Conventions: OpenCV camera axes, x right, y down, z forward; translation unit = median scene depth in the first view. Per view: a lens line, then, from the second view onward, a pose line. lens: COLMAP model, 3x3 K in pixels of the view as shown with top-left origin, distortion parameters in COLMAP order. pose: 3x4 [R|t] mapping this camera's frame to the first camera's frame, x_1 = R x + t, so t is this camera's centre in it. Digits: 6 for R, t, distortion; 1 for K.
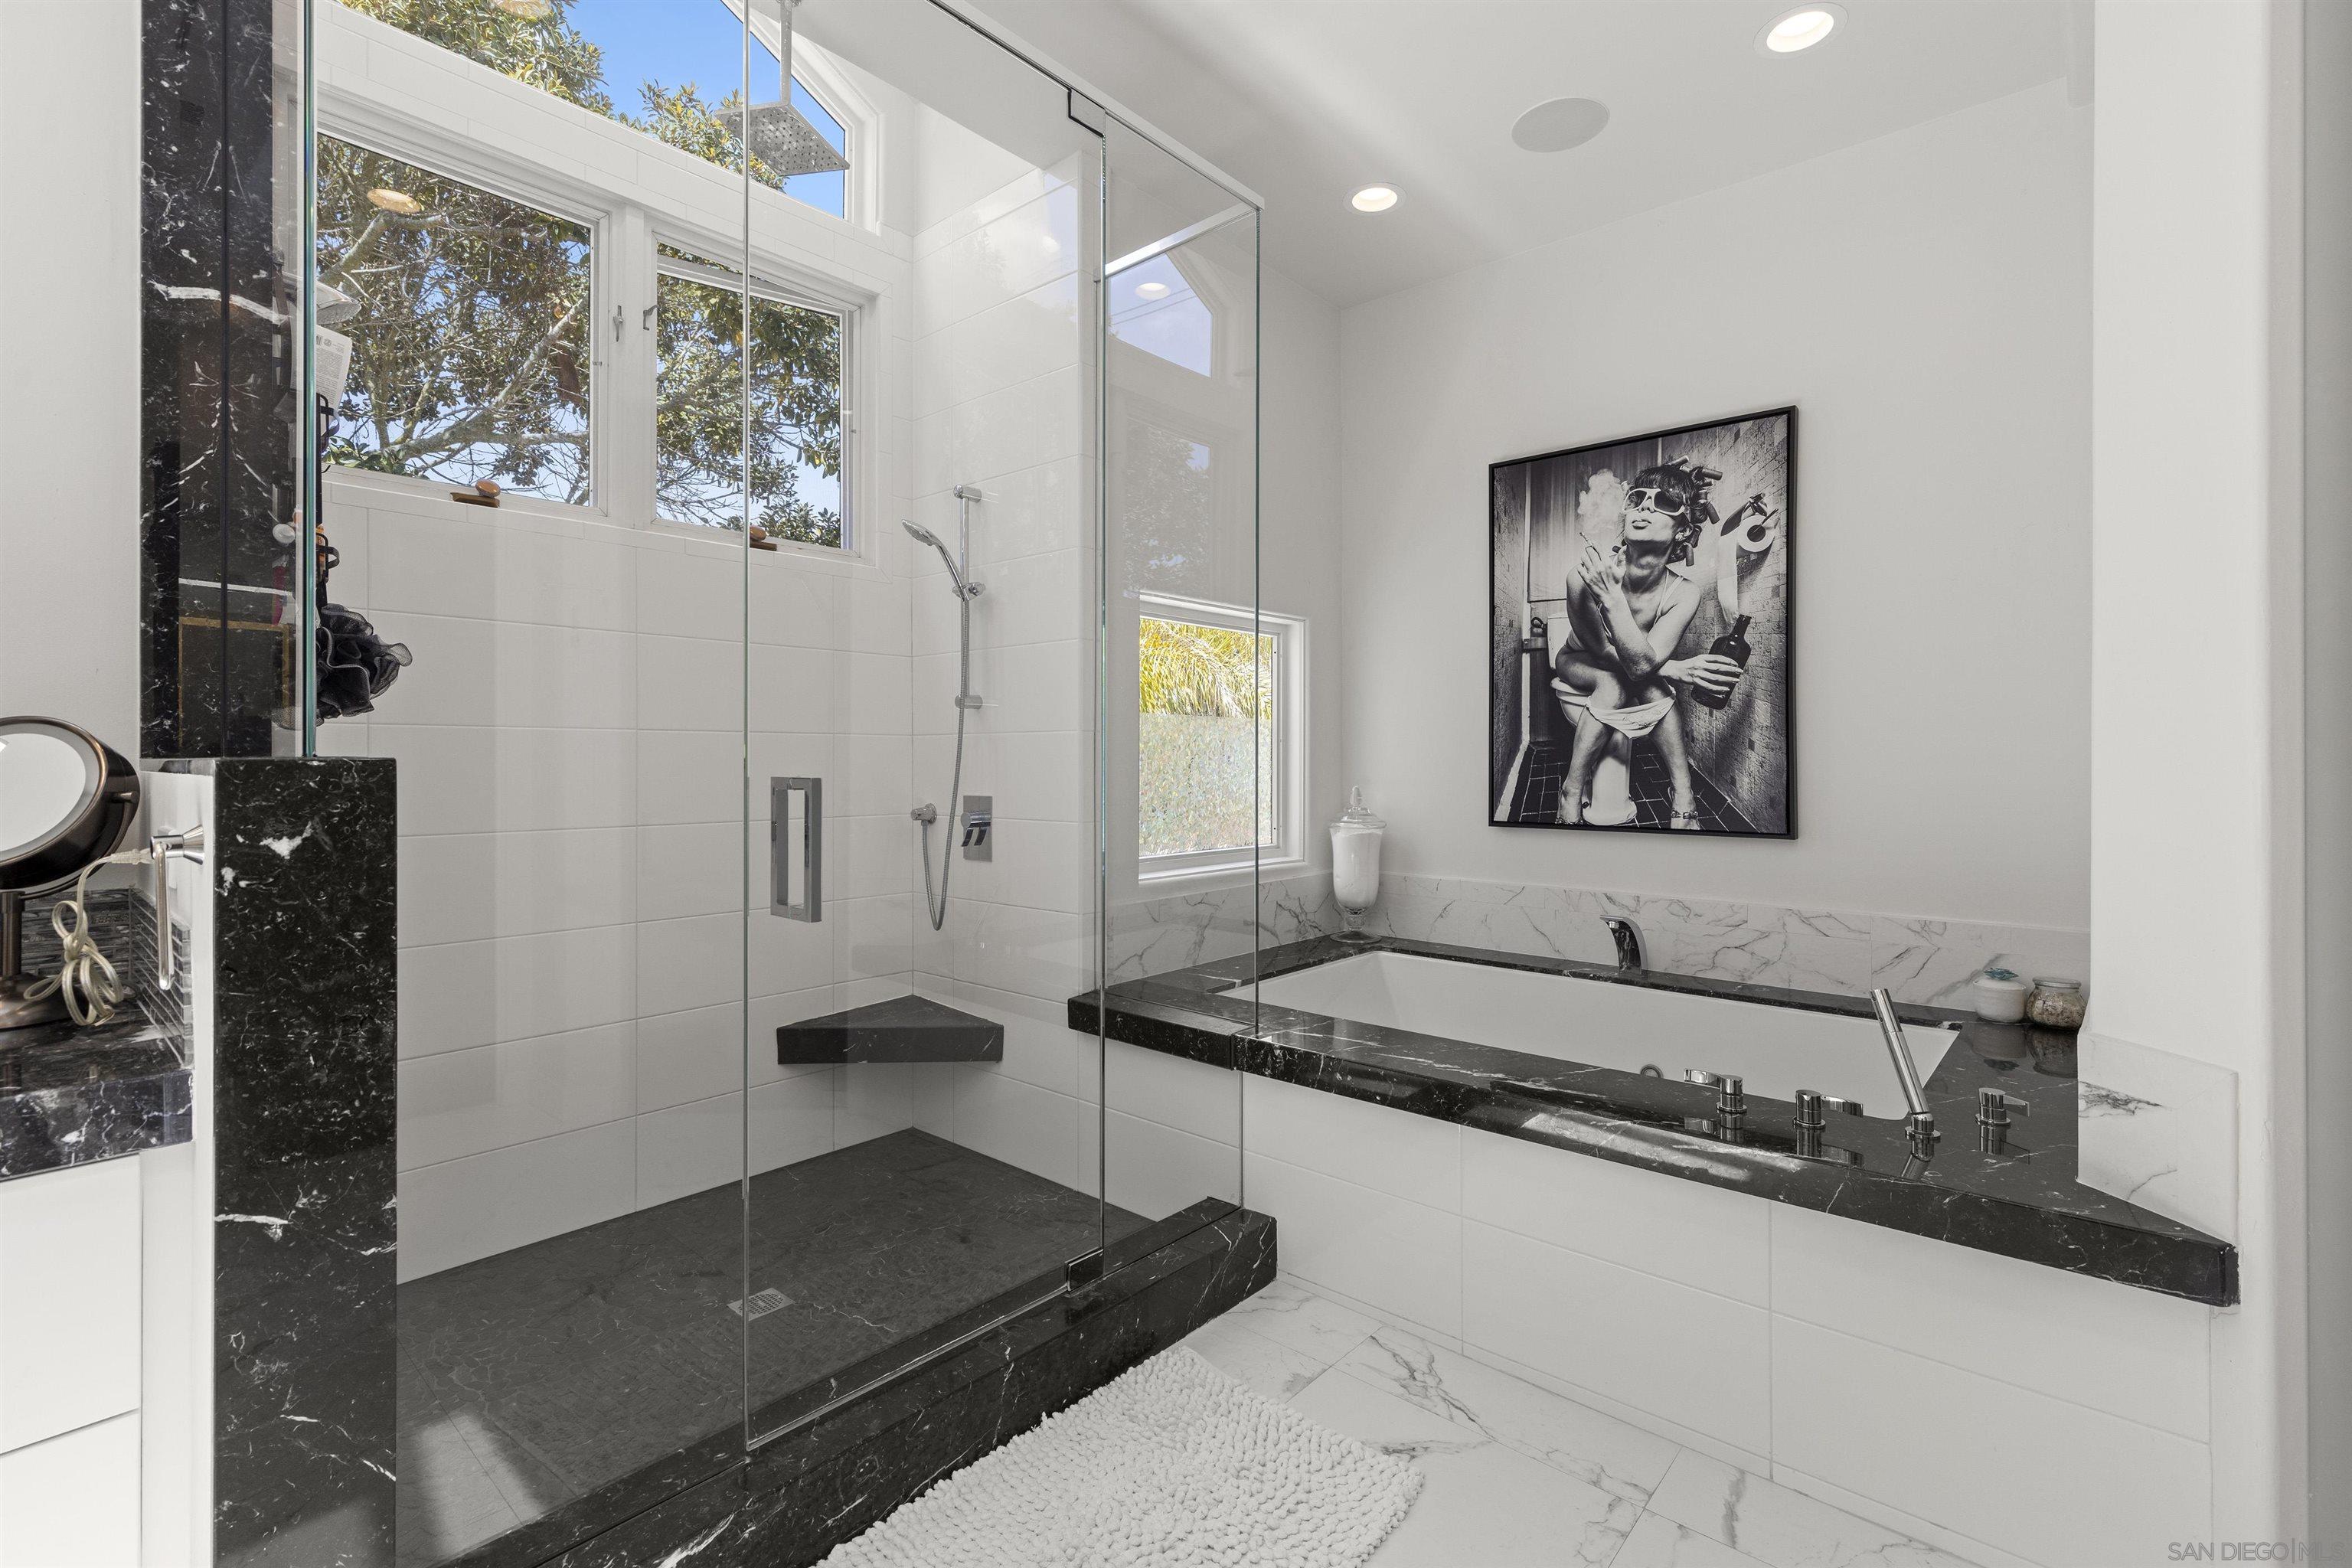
lens RADIAL K [[1065.3, 0, 1174.8], [0, 1065.3, 774.6], [0, 0, 1]] dist [0.009160, -0.002361]
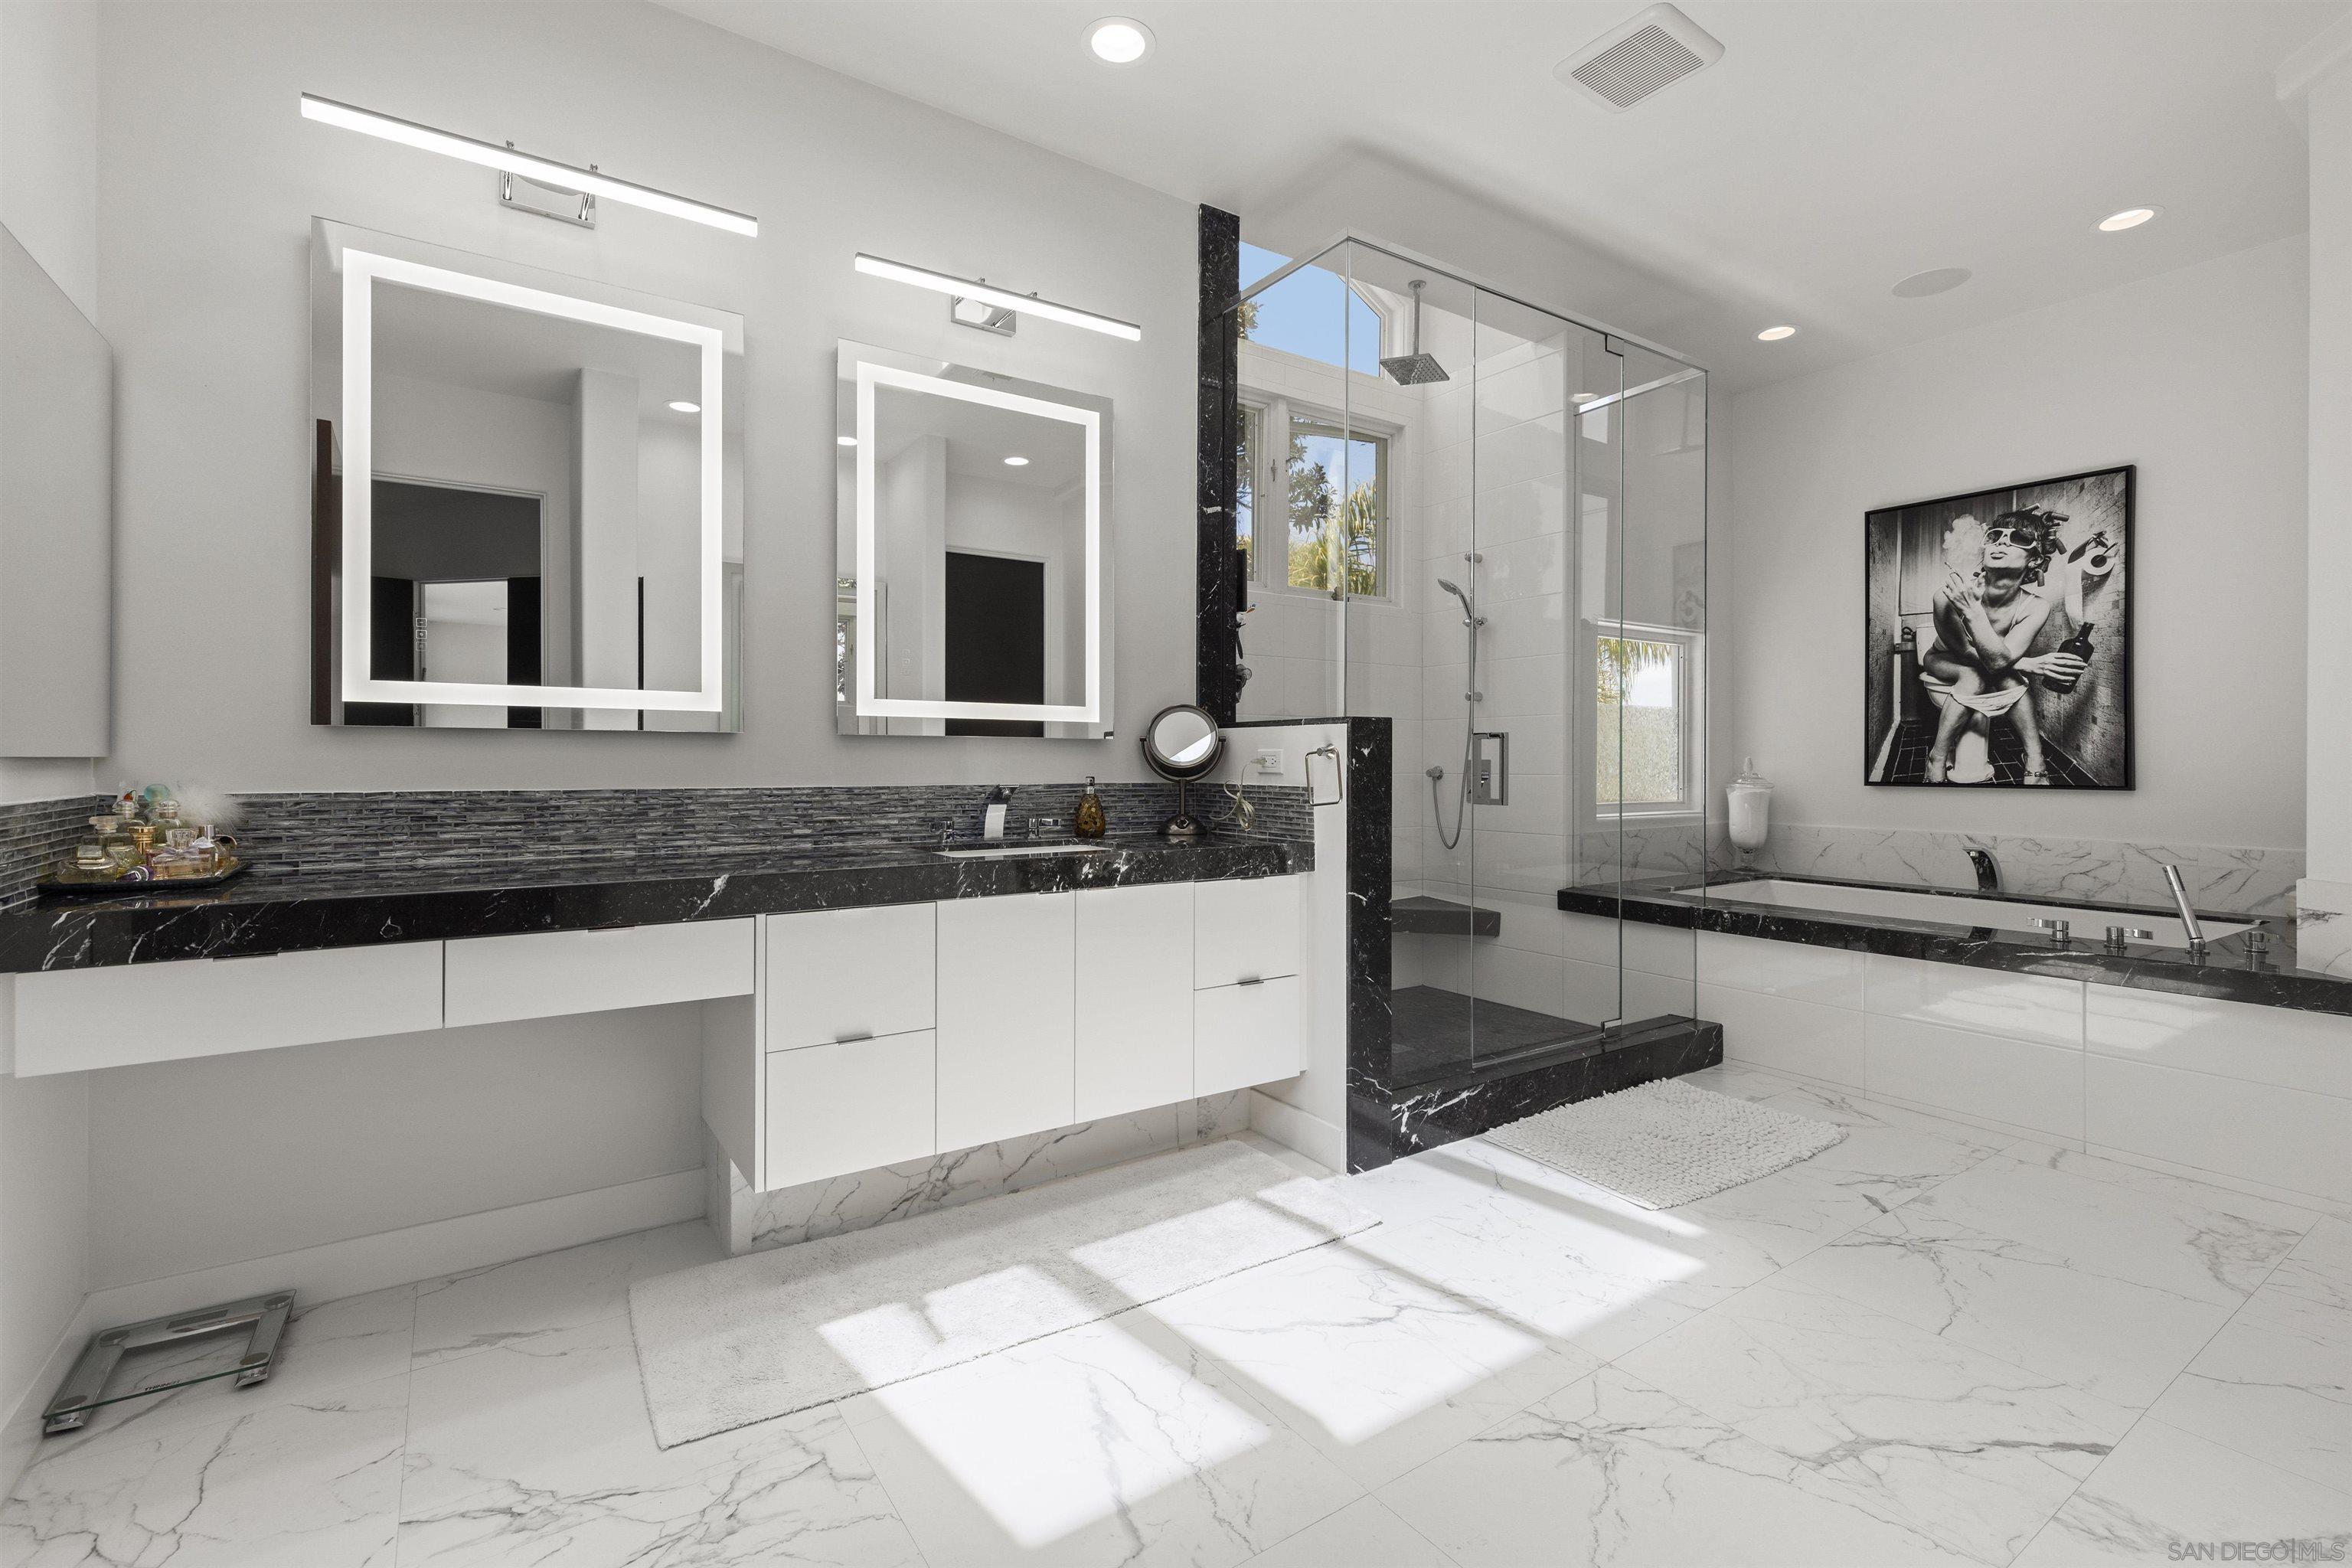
lens RADIAL K [[1065.3, 0, 1171.9], [0, 1065.3, 773.8], [0, 0, 1]] dist [0.009160, -0.002361]
pose [[0.968763, 0.003243, -0.247966, -0.235055], [-0.004186, 0.999986, -0.003275, 0.046903], [0.247952, 0.004210, 0.968763, -0.560227]]
